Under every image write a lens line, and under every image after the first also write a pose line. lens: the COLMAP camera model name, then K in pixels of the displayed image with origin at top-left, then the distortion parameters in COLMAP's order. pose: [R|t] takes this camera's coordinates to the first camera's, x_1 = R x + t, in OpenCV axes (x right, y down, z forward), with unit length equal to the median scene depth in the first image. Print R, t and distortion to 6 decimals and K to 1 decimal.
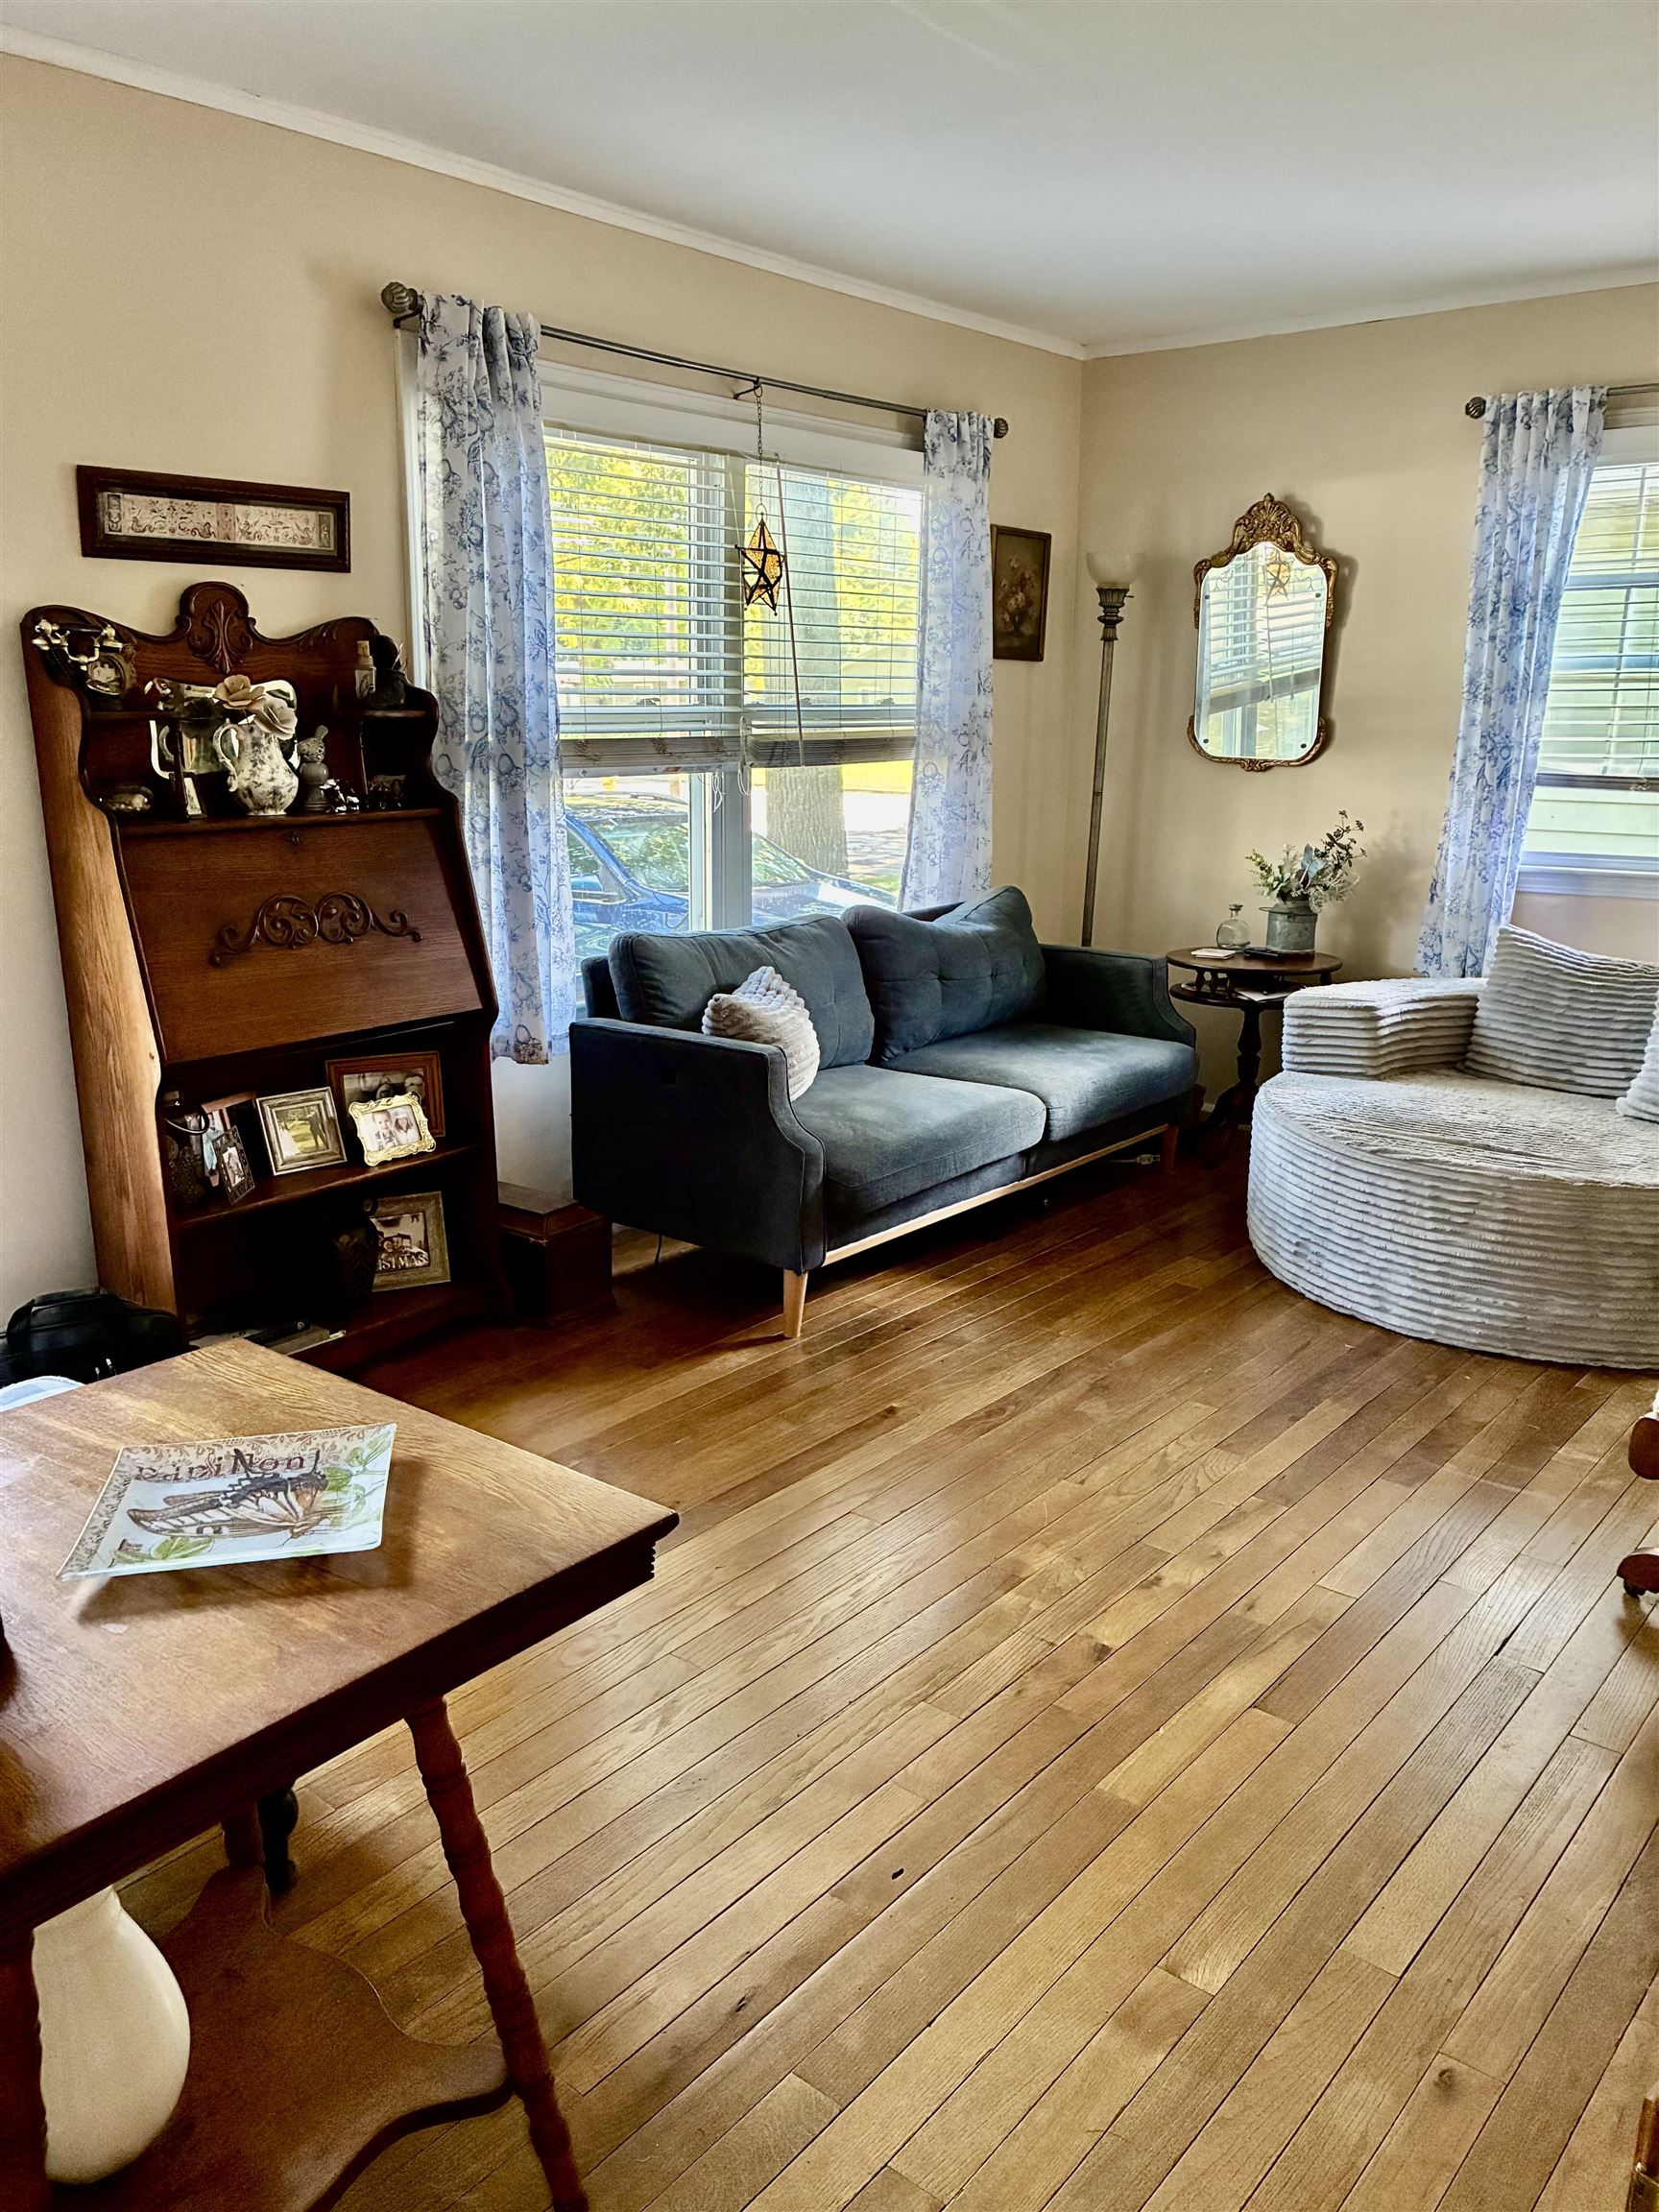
lens RADIAL K [[1676.4, 0, 829.5], [0, 1676.4, 1106.0], [0, 0, 1]] dist [0.013653, -0.042387]
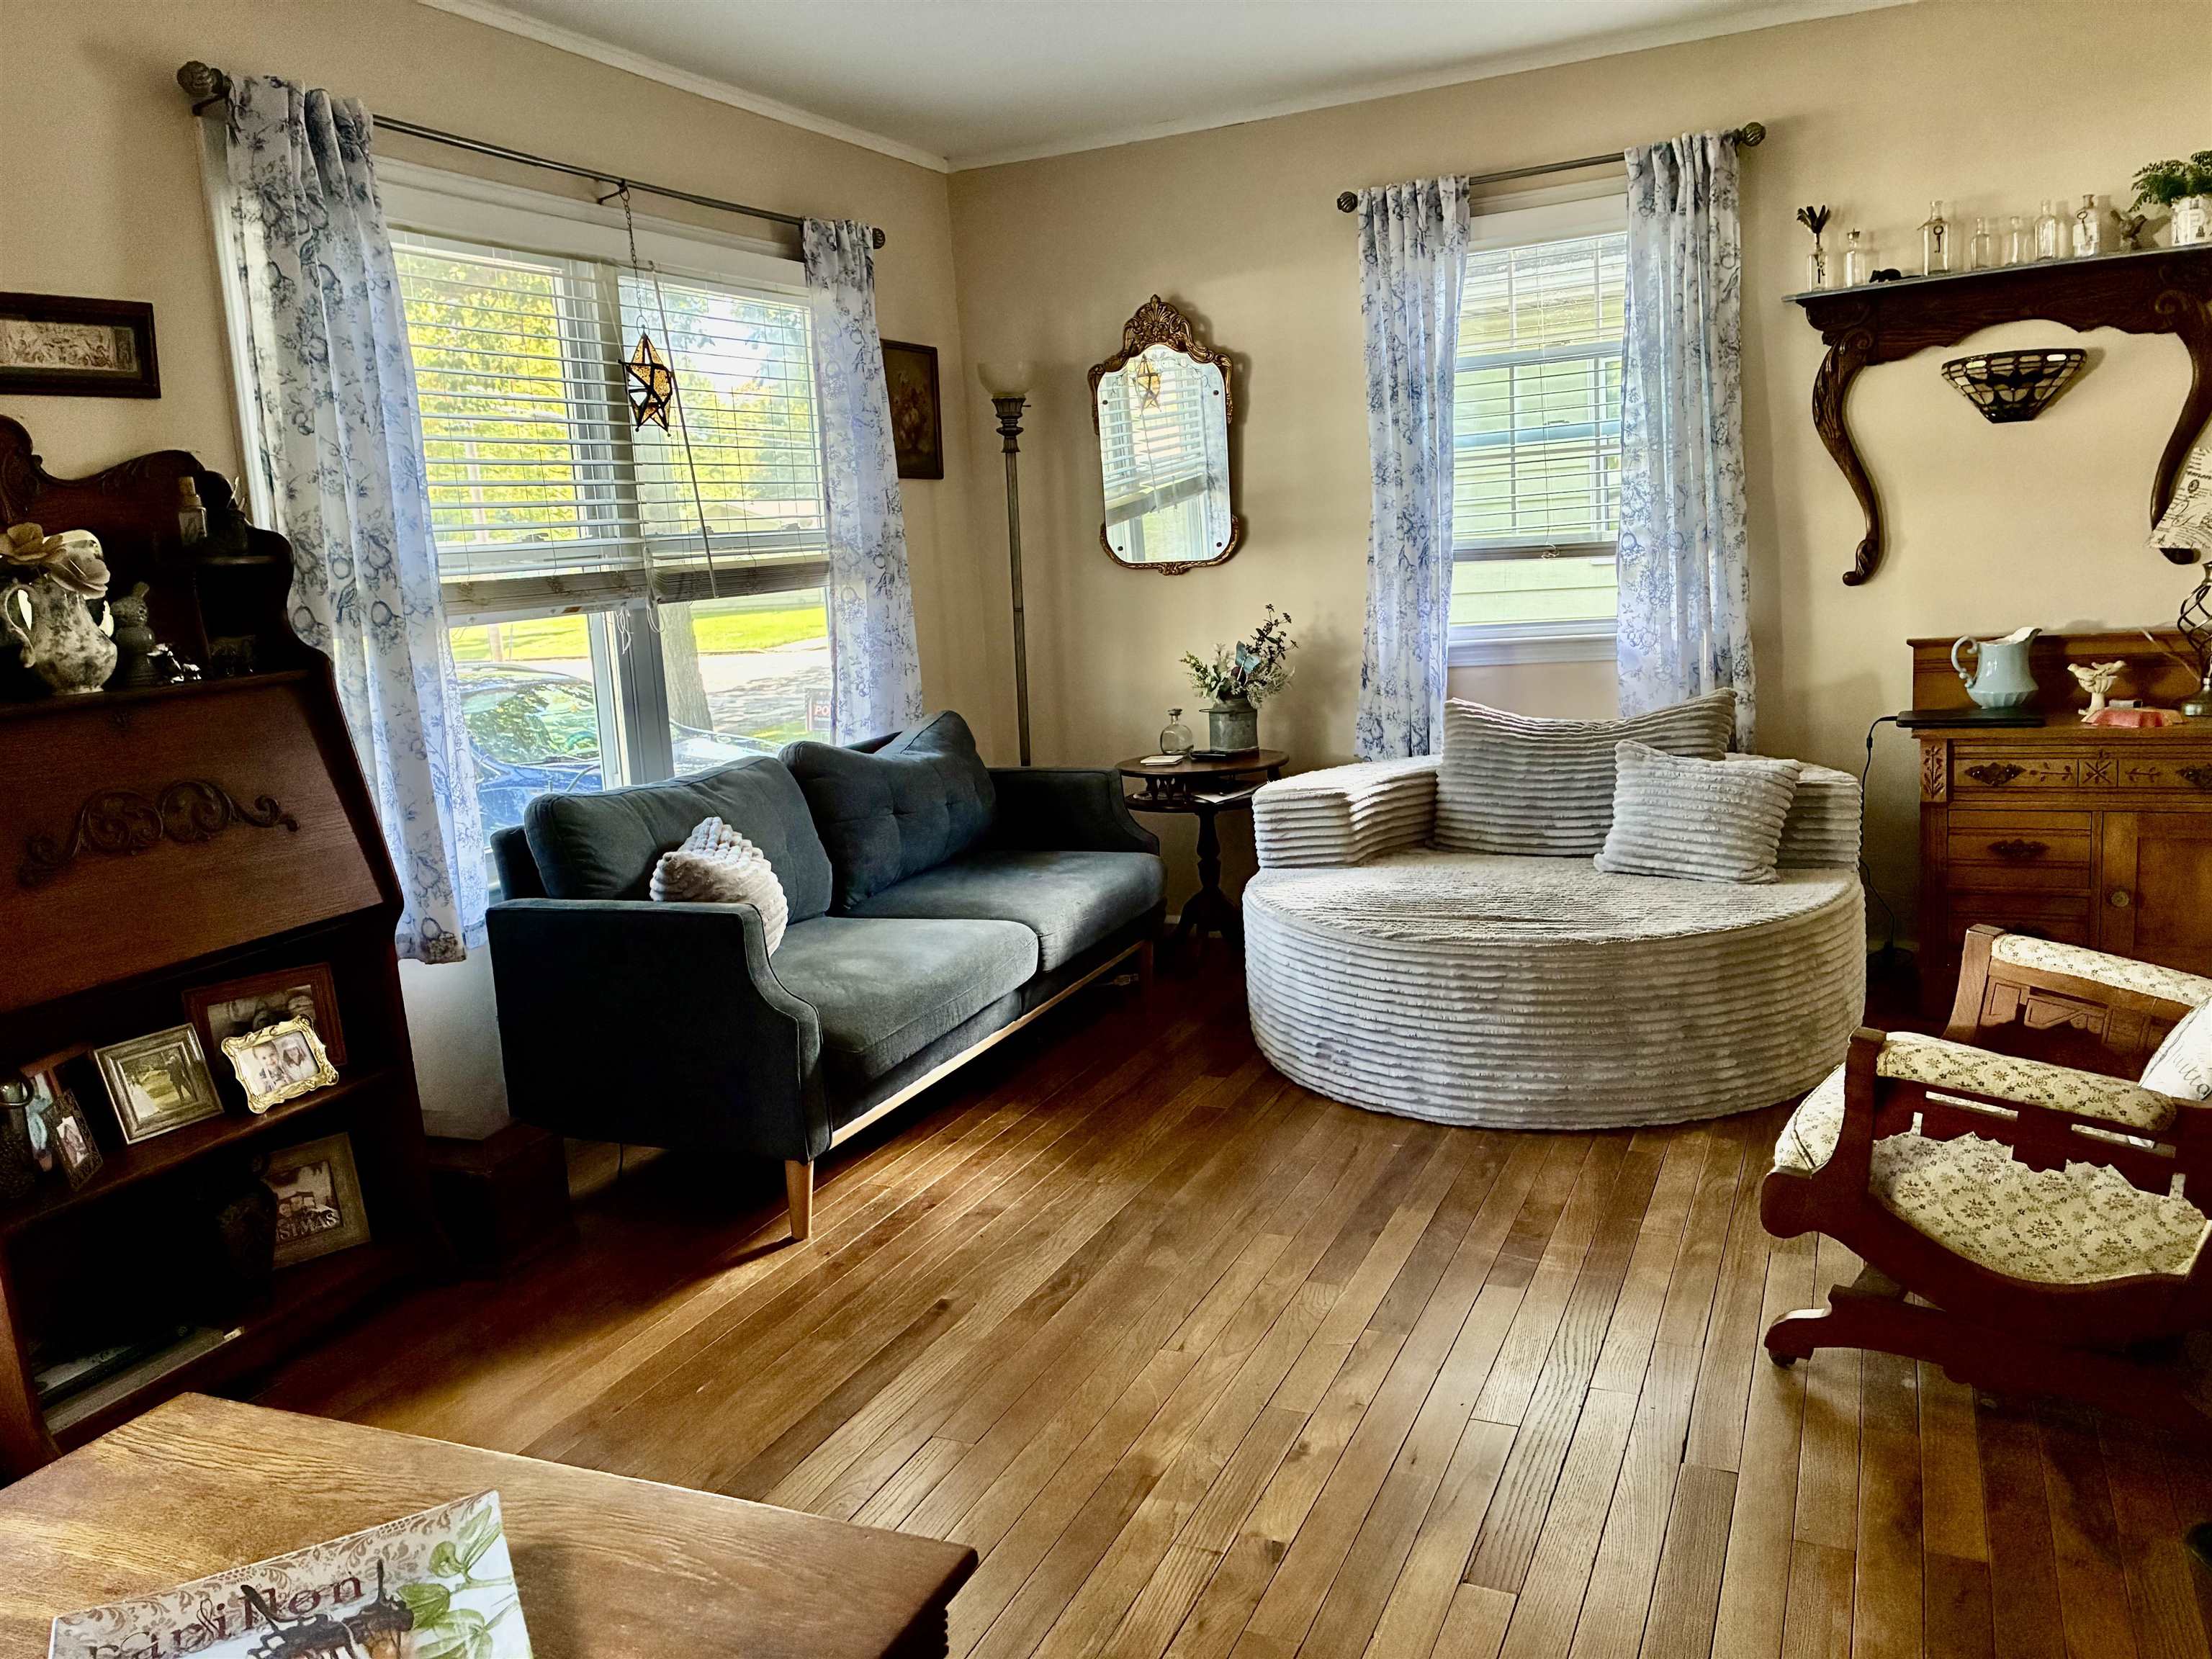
lens RADIAL K [[1673.2, 0, 1100.1], [0, 1673.2, 809.9], [0, 0, 1]] dist [0.042918, -0.071246]
pose [[0.963260, -0.108442, 0.245704, -0.059699], [0.128734, 0.989342, -0.068043, -0.001154], [-0.235707, 0.097174, 0.966954, 0.099050]]
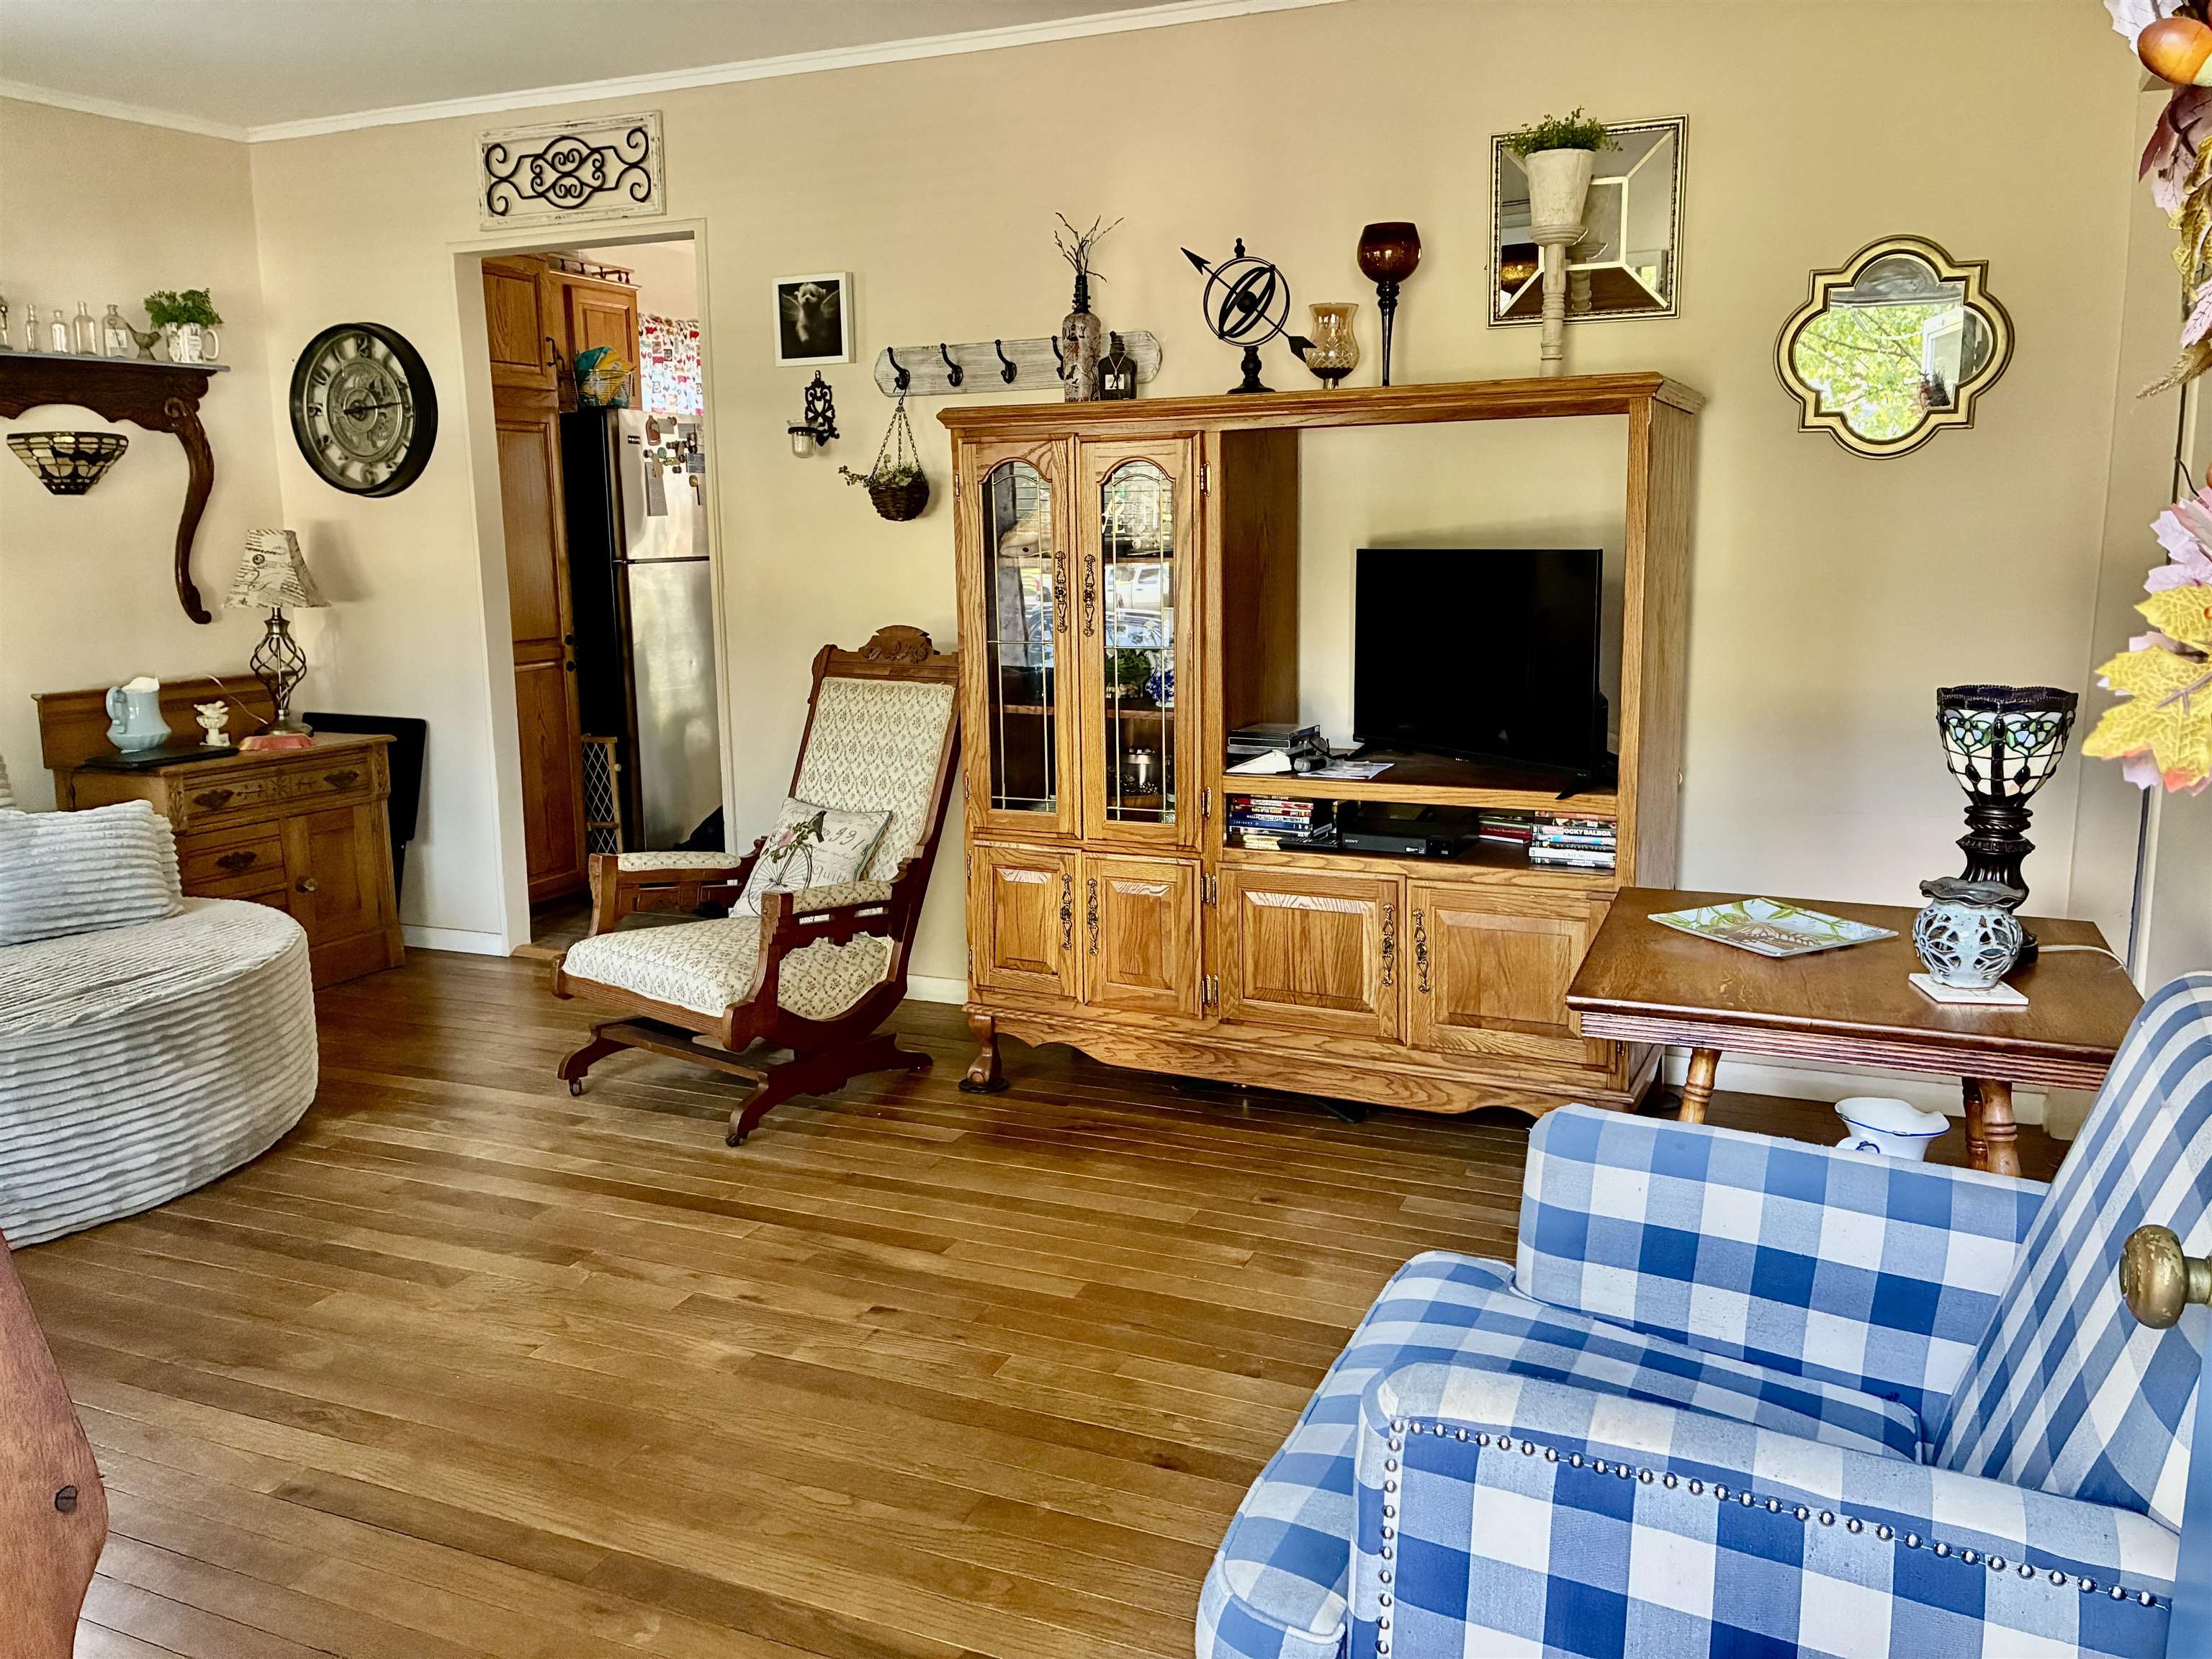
lens RADIAL K [[1673.2, 0, 1100.1], [0, 1673.2, 809.9], [0, 0, 1]] dist [0.042918, -0.071246]
pose [[-0.298054, -0.157136, 0.941526, -0.568587], [0.229505, 0.945627, 0.230473, -0.141377], [-0.926548, 0.284778, -0.245785, 0.660256]]
